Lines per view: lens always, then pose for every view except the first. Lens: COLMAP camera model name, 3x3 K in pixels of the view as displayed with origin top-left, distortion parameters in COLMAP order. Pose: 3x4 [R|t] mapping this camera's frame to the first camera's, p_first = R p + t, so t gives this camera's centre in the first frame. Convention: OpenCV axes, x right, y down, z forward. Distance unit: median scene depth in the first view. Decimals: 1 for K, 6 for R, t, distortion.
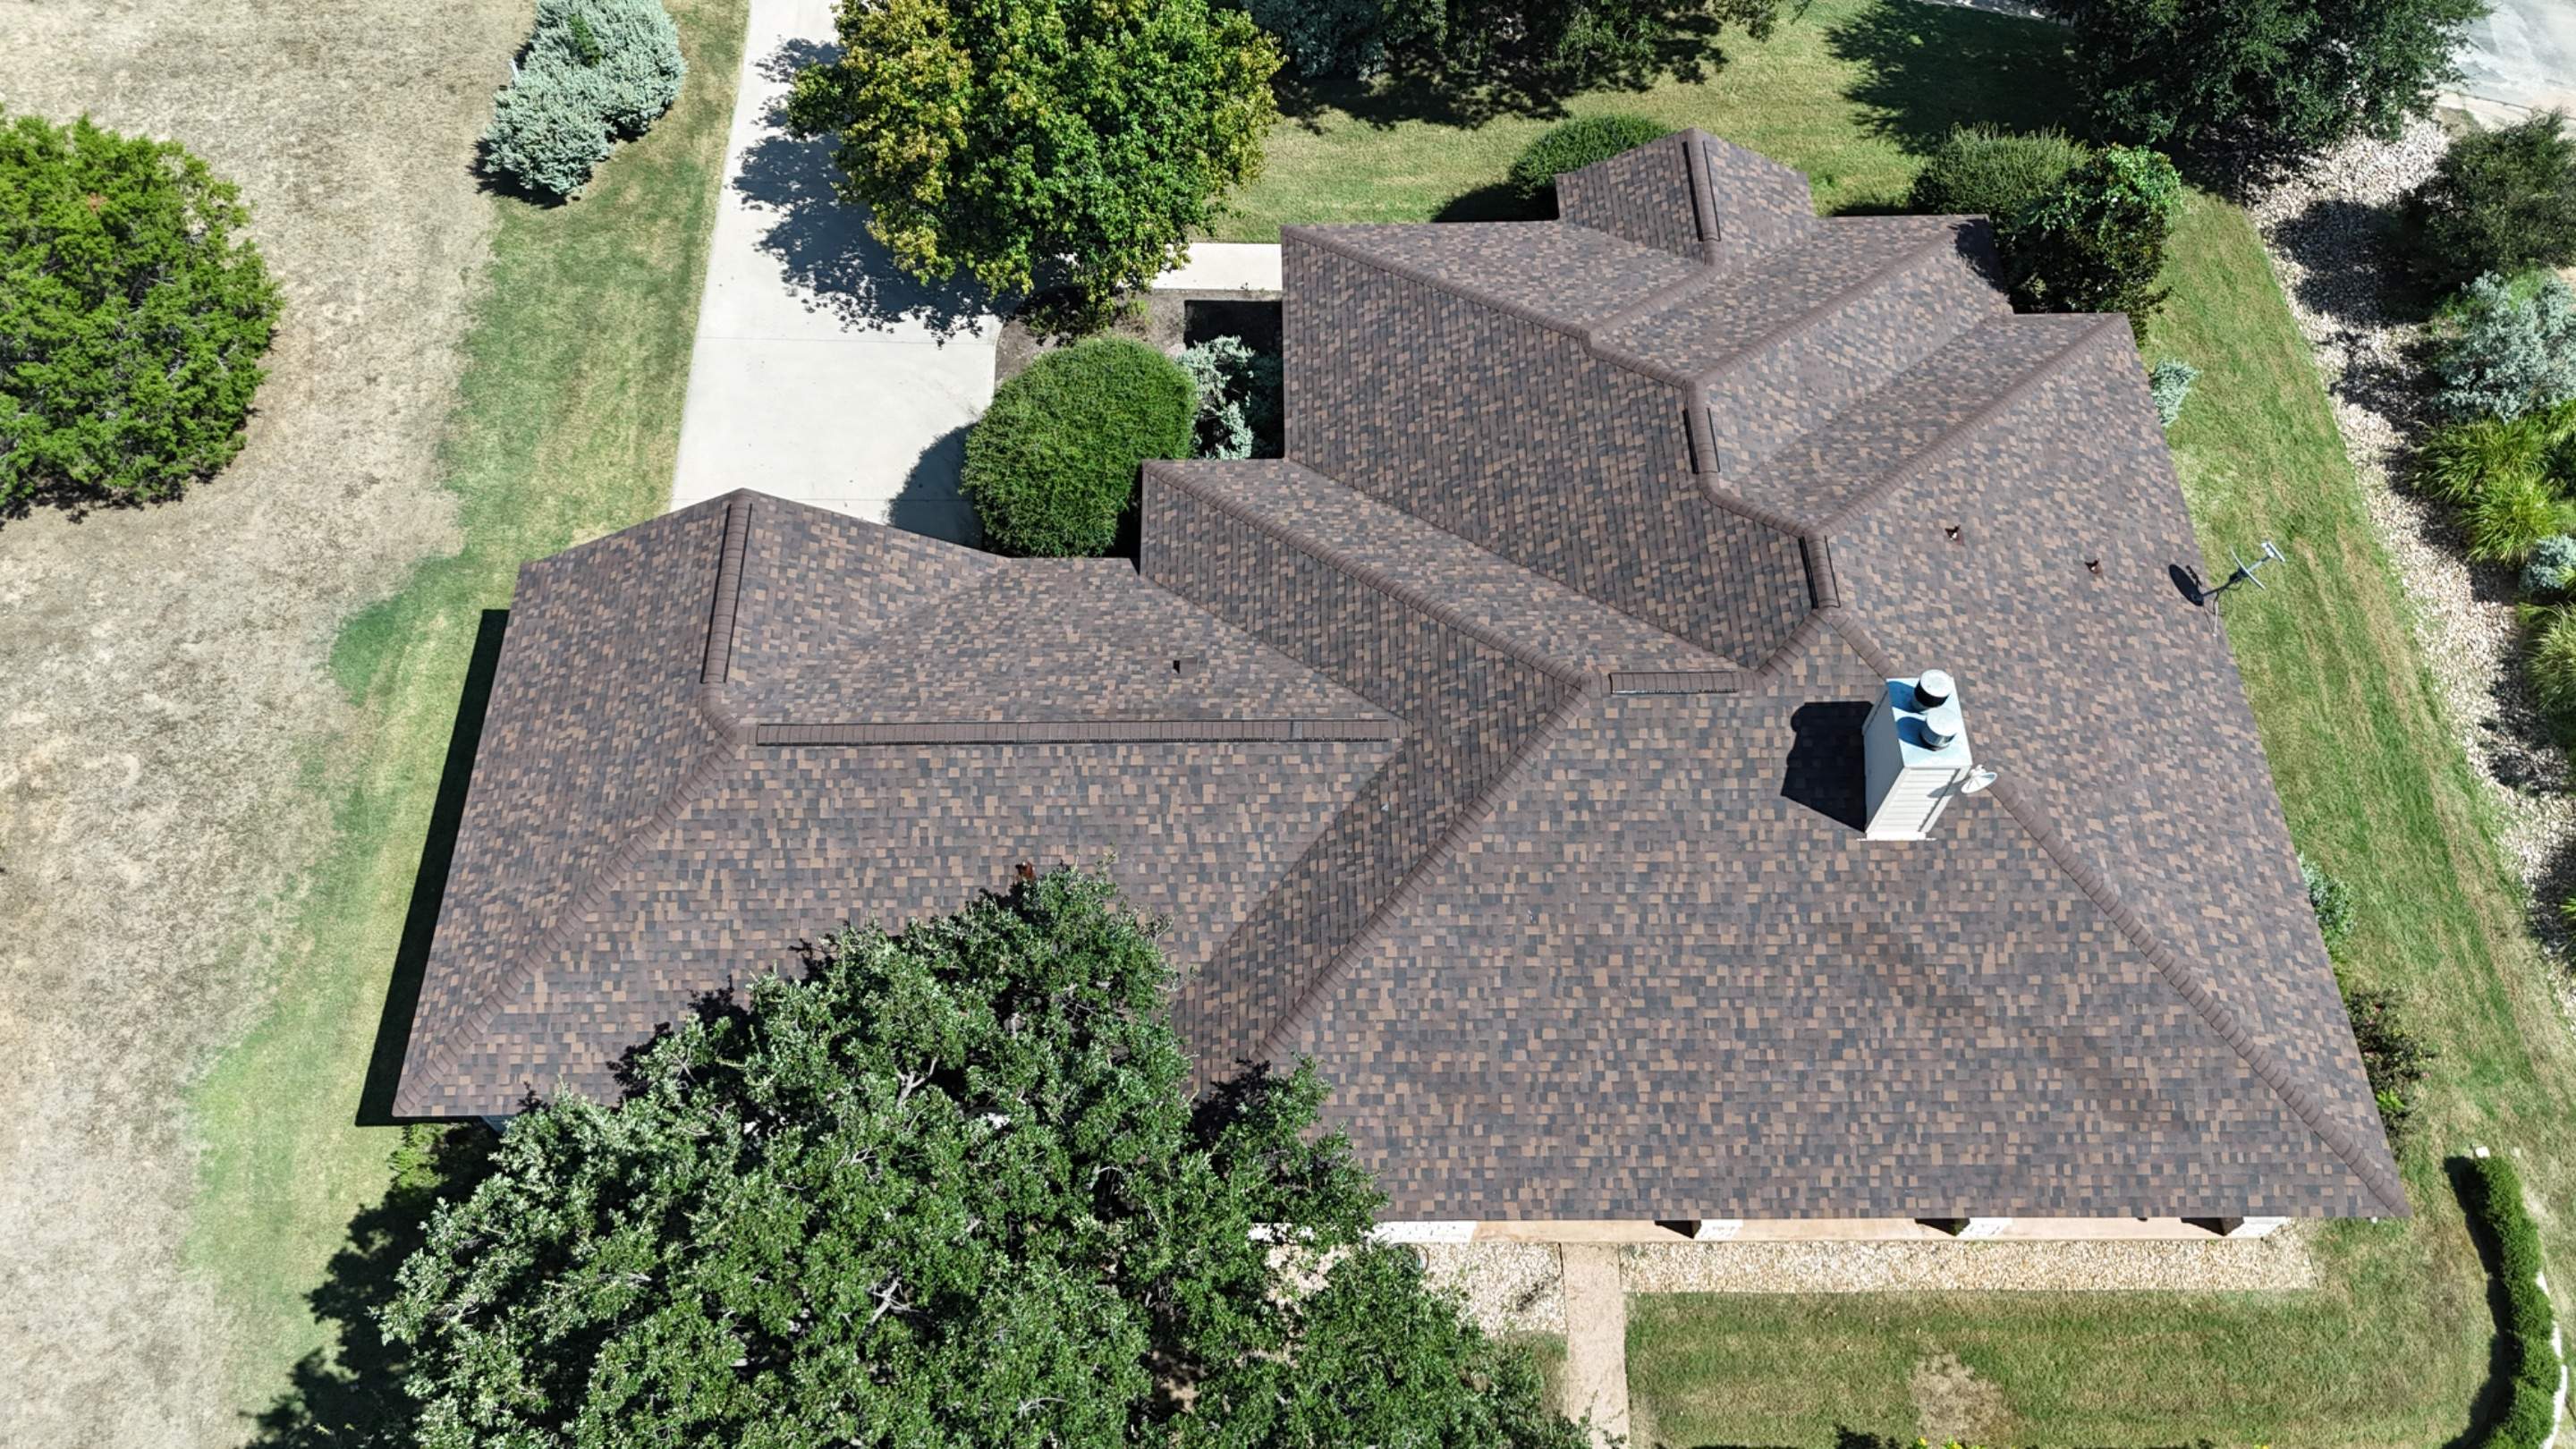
lens RADIAL K [[1889.0, 0, 1289.9], [0, 1889.0, 741.4], [0, 0, 1]] dist [0.087825, -0.106226]
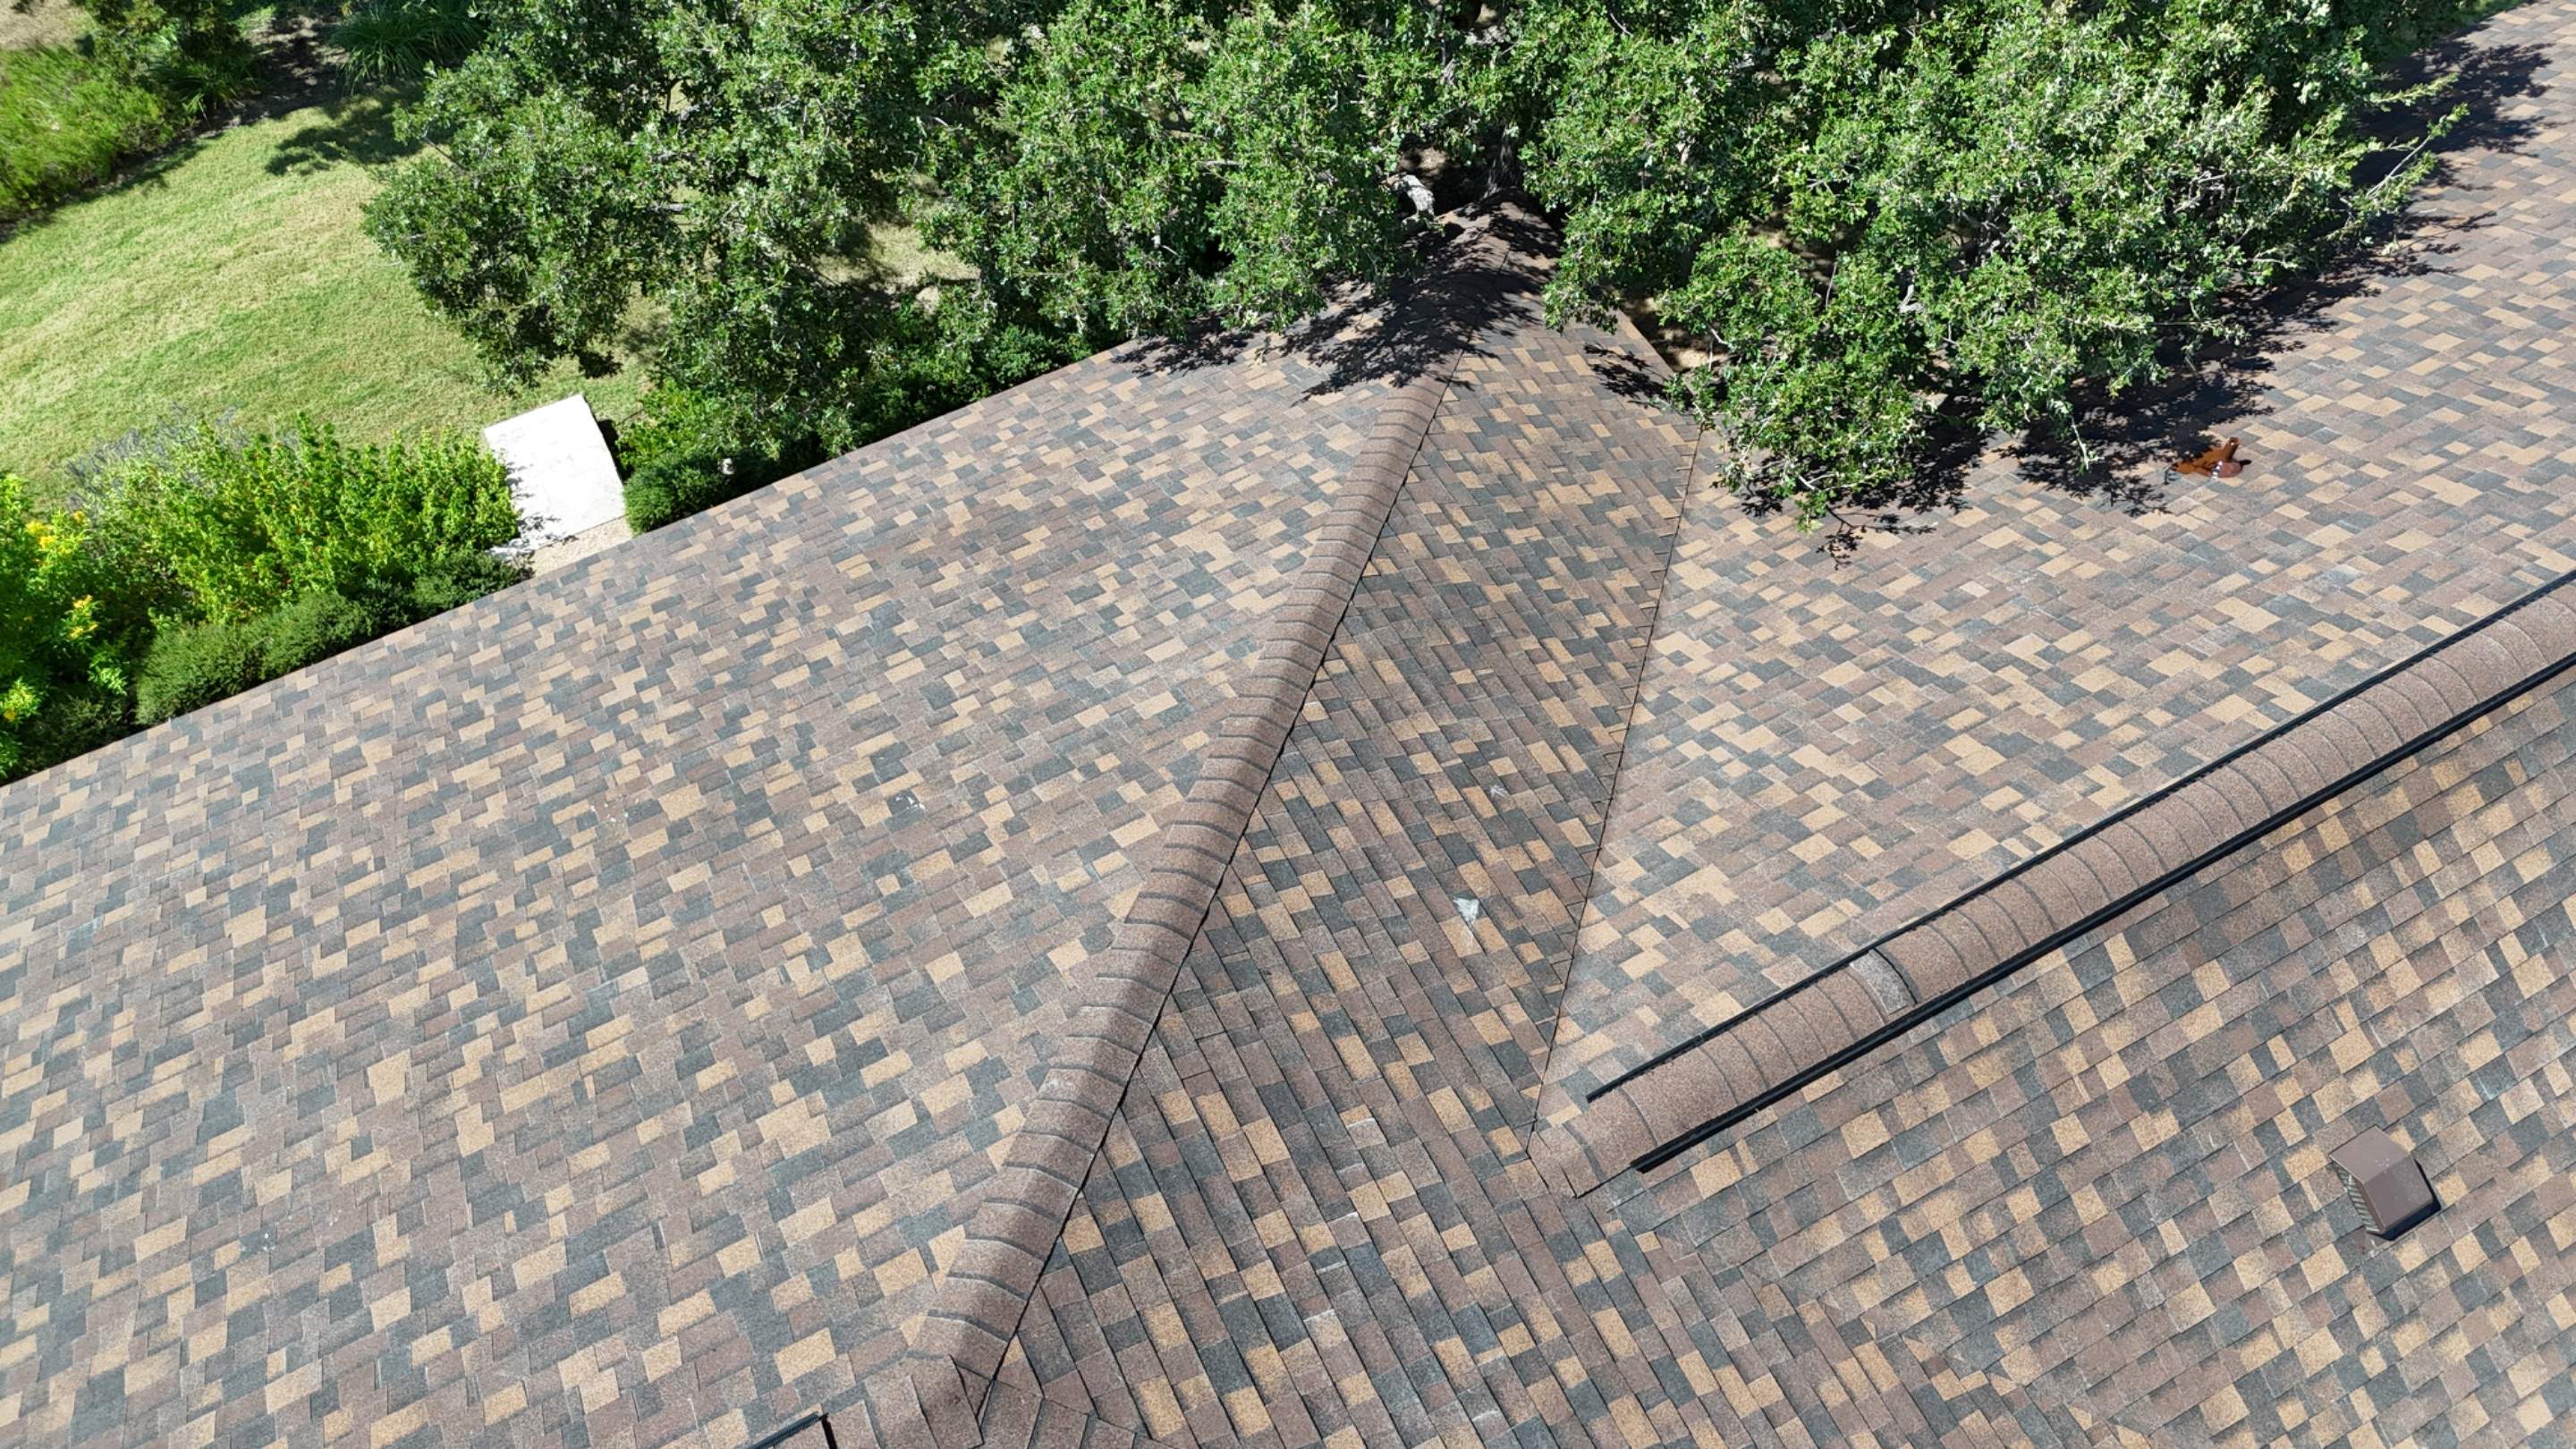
lens RADIAL K [[1901.5, 0, 1281.4], [0, 1901.5, 737.0], [0, 0, 1]] dist [0.076385, -0.081560]
pose [[-0.885929, 0.398861, -0.236726, 0.115624], [-0.396566, -0.386681, 0.832594, -0.165137], [0.240552, 0.831497, 0.500747, 0.668666]]
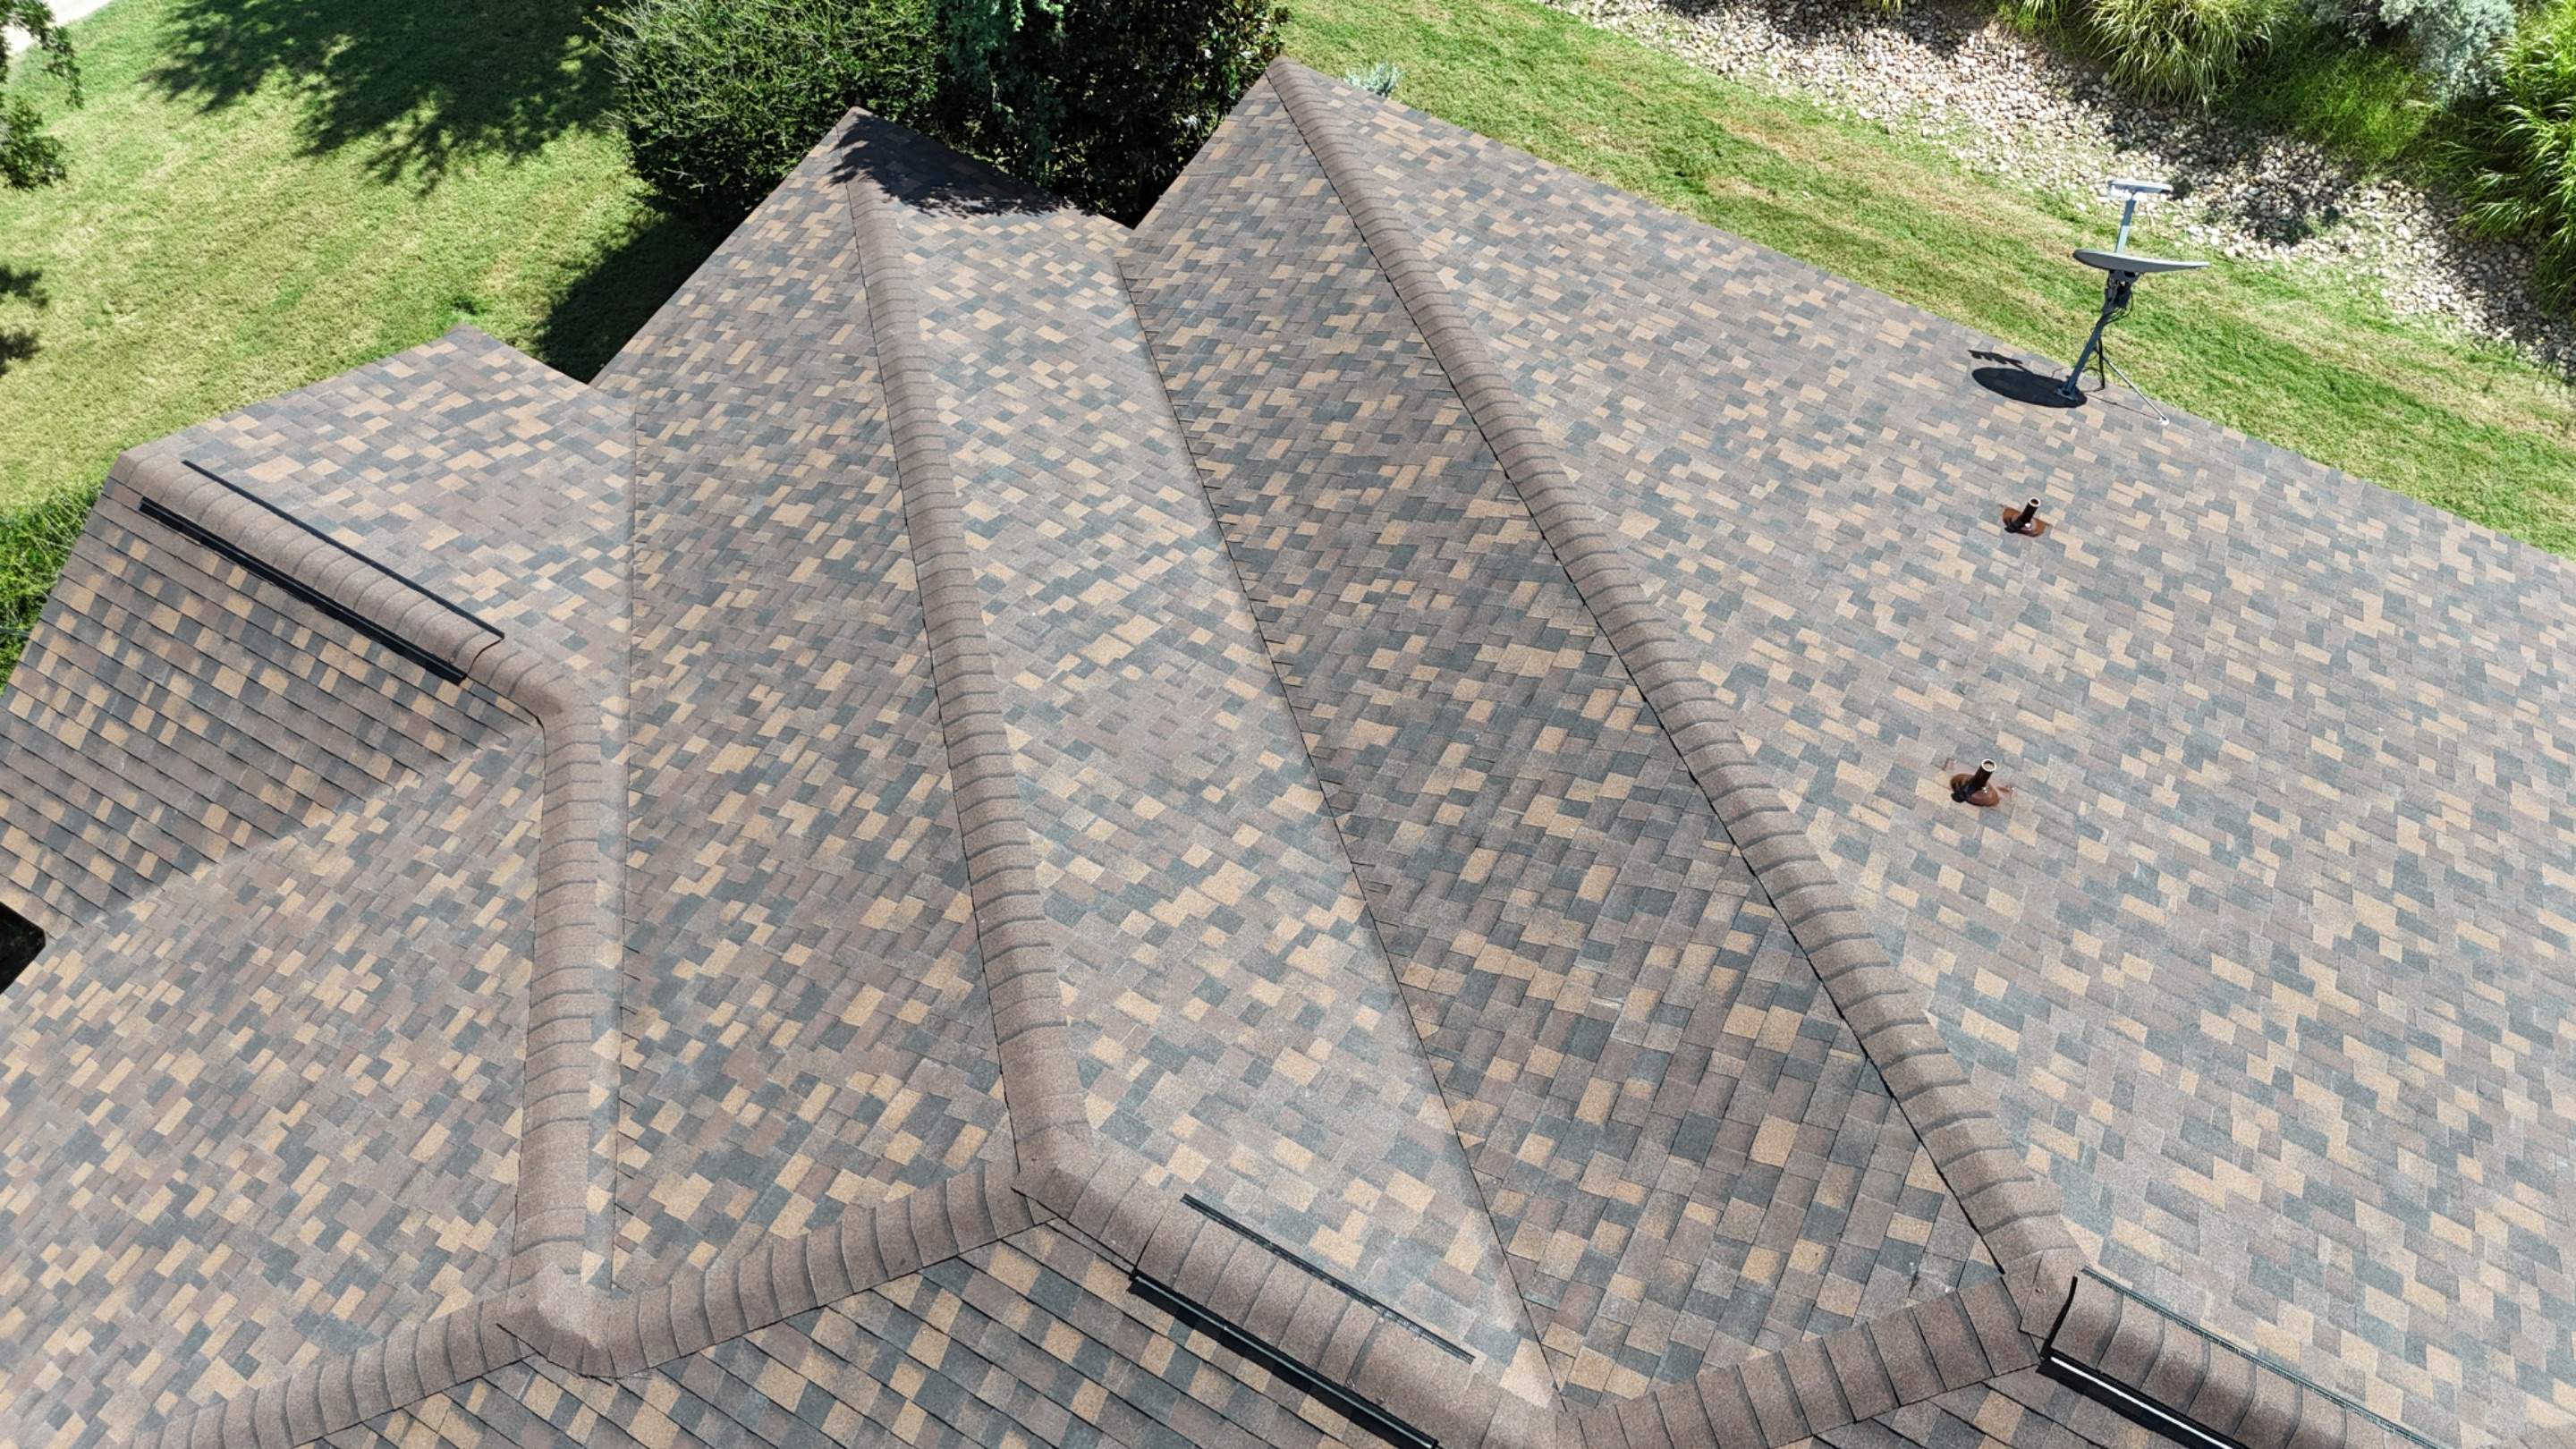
lens RADIAL K [[1901.5, 0, 1281.4], [0, 1901.5, 737.0], [0, 0, 1]] dist [0.076385, -0.081560]
pose [[0.514646, -0.750127, 0.415270, 0.148930], [0.746776, 0.630127, 0.212754, -0.227338], [-0.421266, 0.200621, 0.884470, 0.674810]]
